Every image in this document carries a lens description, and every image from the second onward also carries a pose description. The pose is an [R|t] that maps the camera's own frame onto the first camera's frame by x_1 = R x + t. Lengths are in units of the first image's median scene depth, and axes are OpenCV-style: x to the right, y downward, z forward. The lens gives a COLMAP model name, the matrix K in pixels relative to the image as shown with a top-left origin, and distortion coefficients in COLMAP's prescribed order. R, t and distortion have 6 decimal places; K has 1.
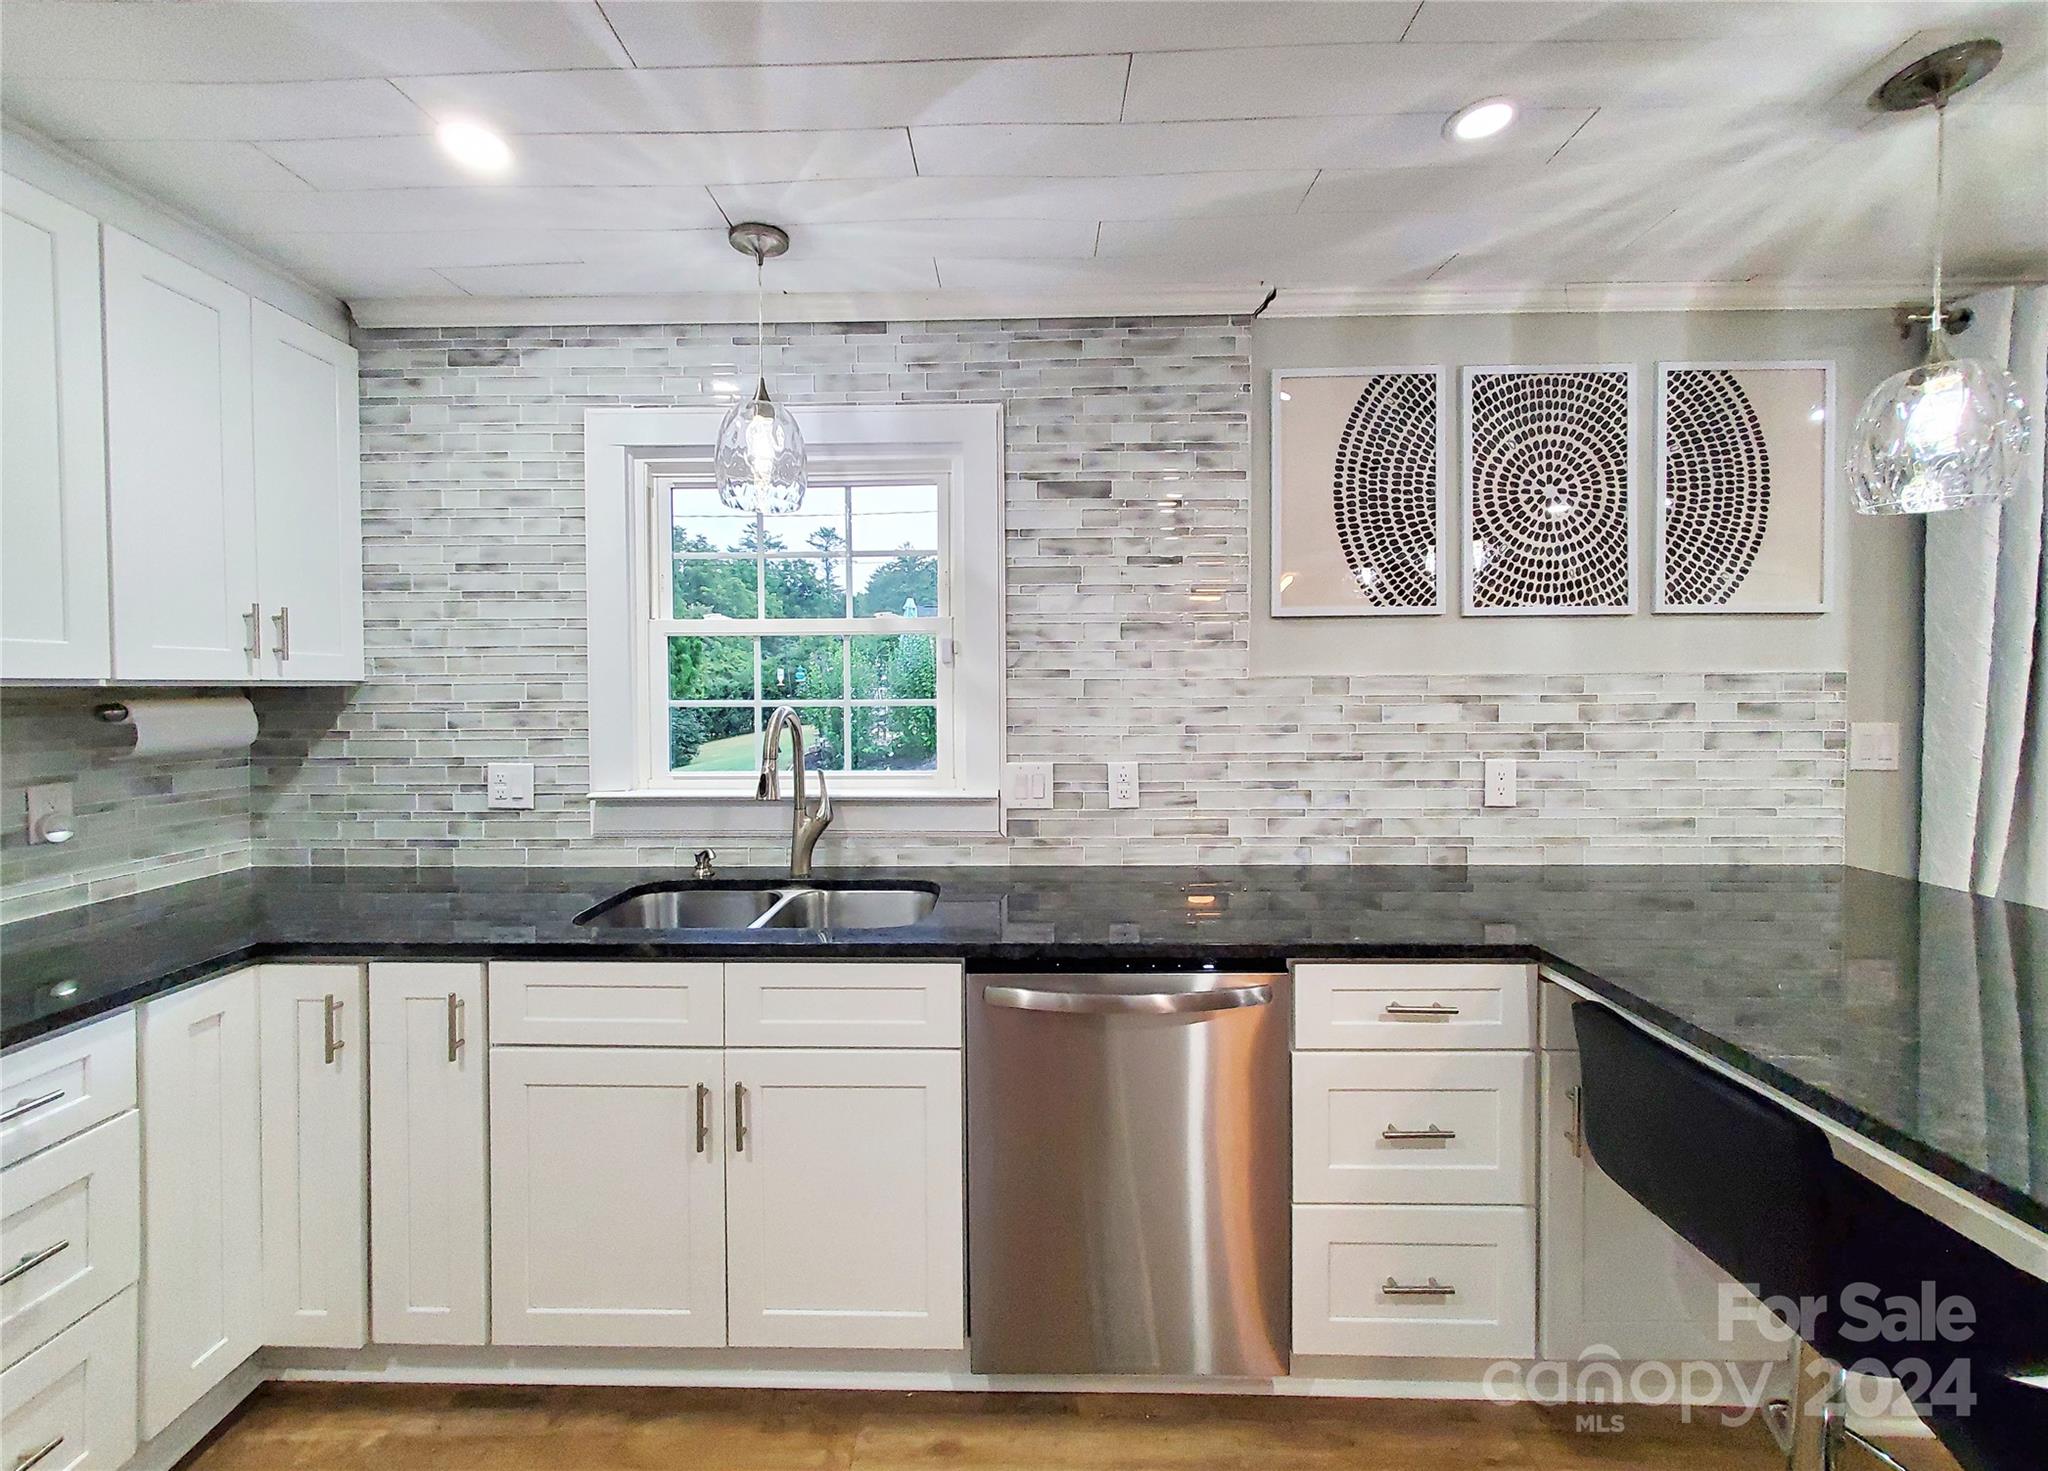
lens RADIAL K [[802.5, 0, 1003.1], [0, 802.5, 698.0], [0, 0, 1]] dist [0.001102, 0.000371]
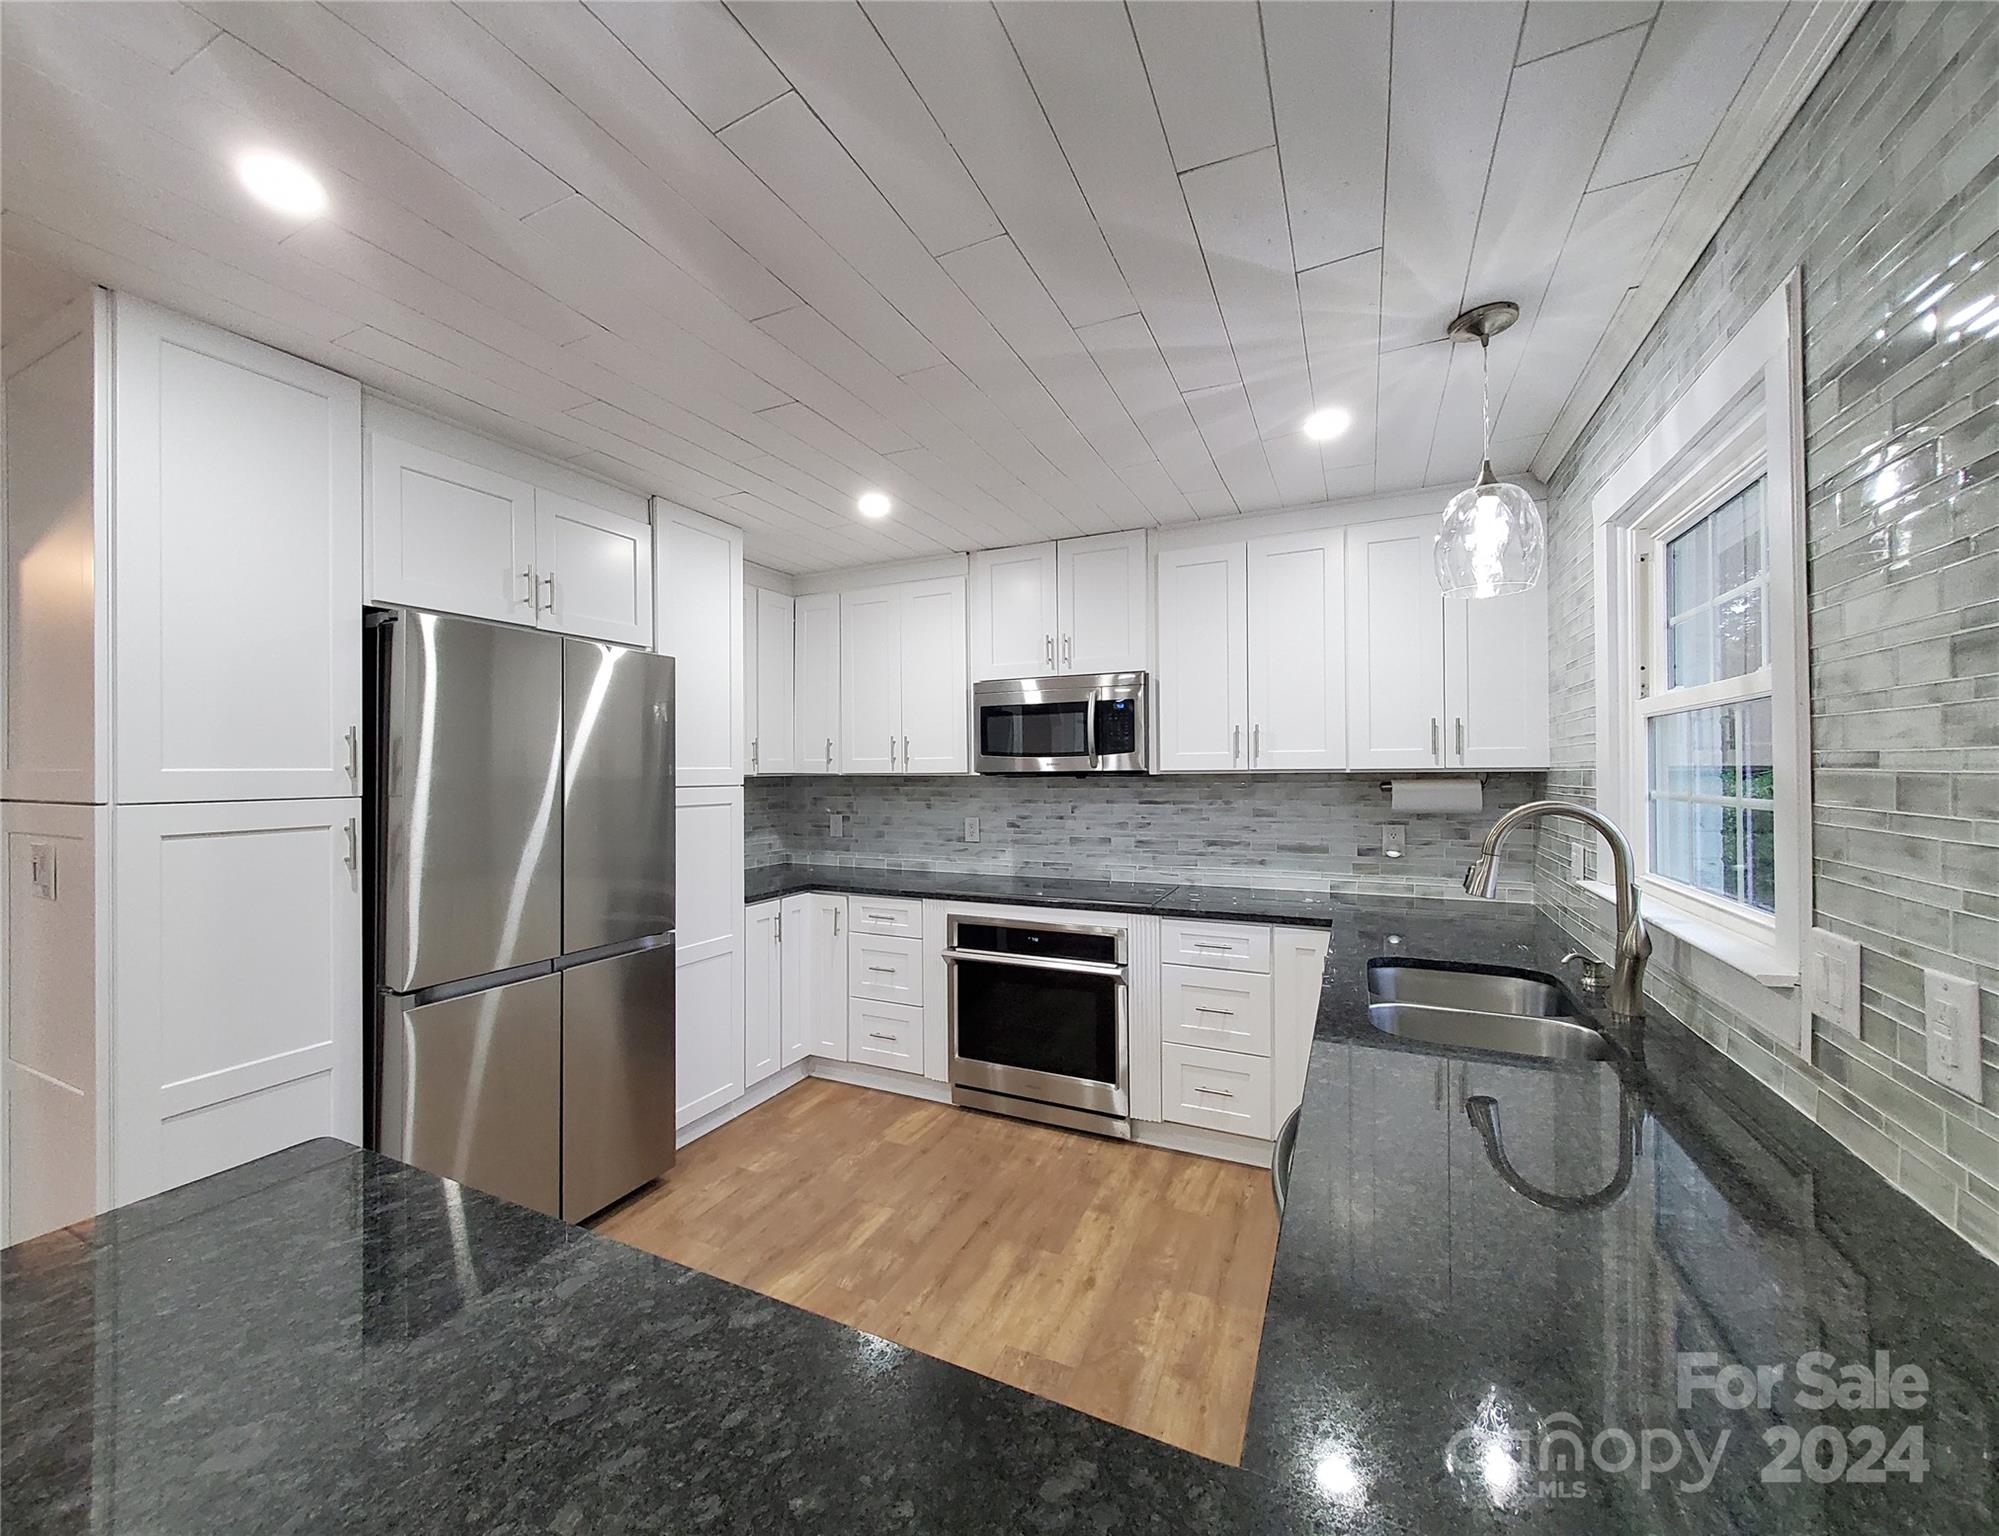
lens RADIAL K [[808.4, 0, 947.4], [0, 808.4, 768.2], [0, 0, 1]] dist [0.002325, -0.000152]
pose [[-0.433771, 0.006082, -0.901003, 0.750796], [-0.003739, 0.999956, 0.008550, -0.028086], [0.901015, 0.007077, -0.433729, 0.727624]]
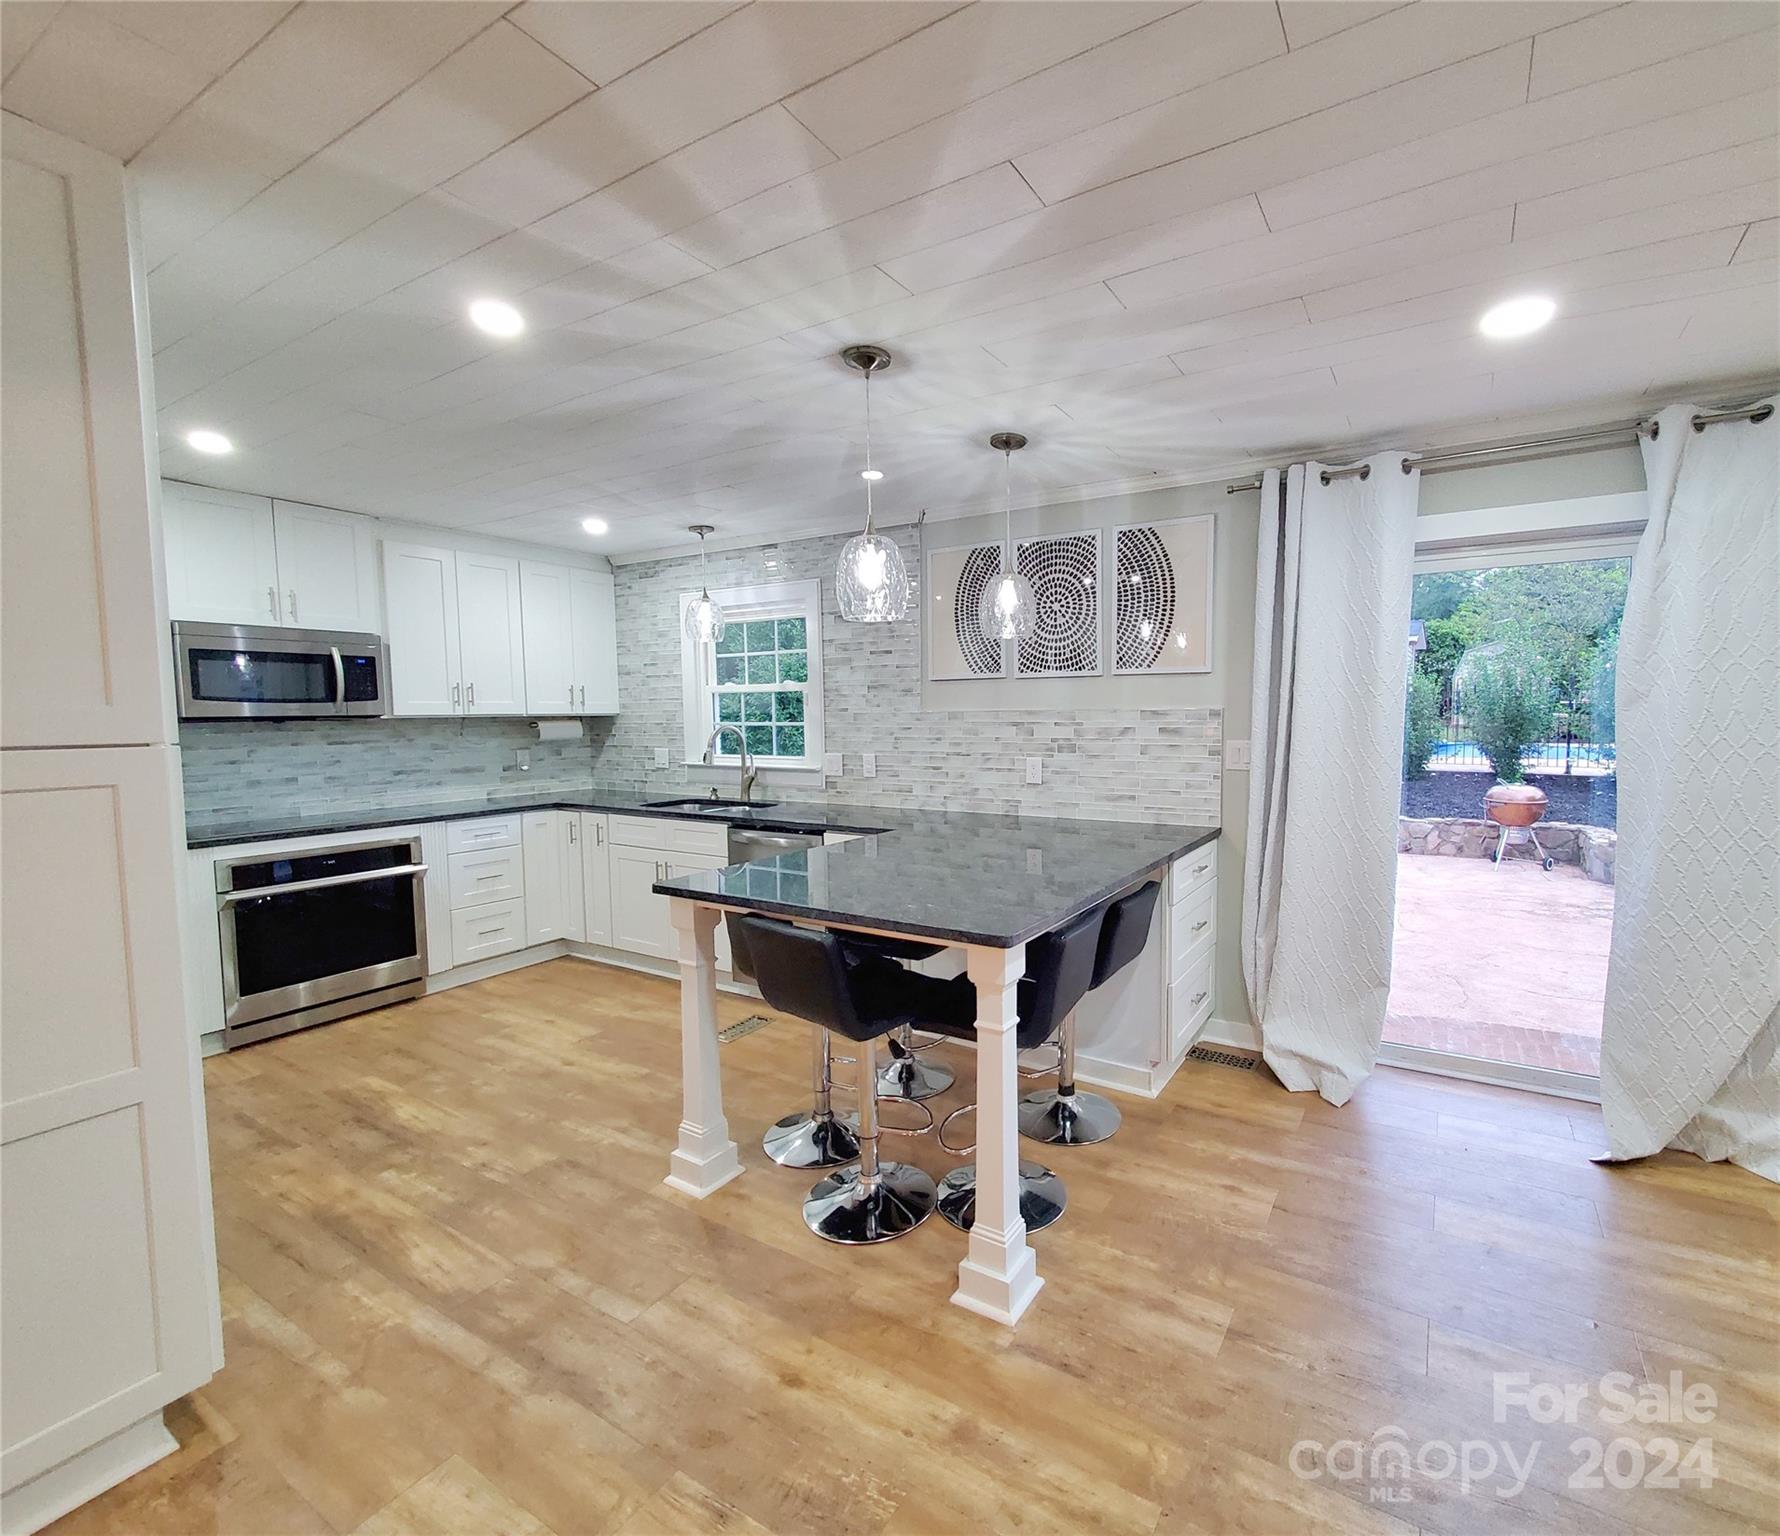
lens RADIAL K [[799.1, 0, 1002.0], [0, 799.1, 762.7], [0, 0, 1]] dist [-0.000234, -0.001862]
pose [[0.886780, 0.029063, -0.461278, 1.382413], [-0.004960, 0.998562, 0.053380, -0.007418], [0.462166, -0.045048, 0.885649, -0.621956]]
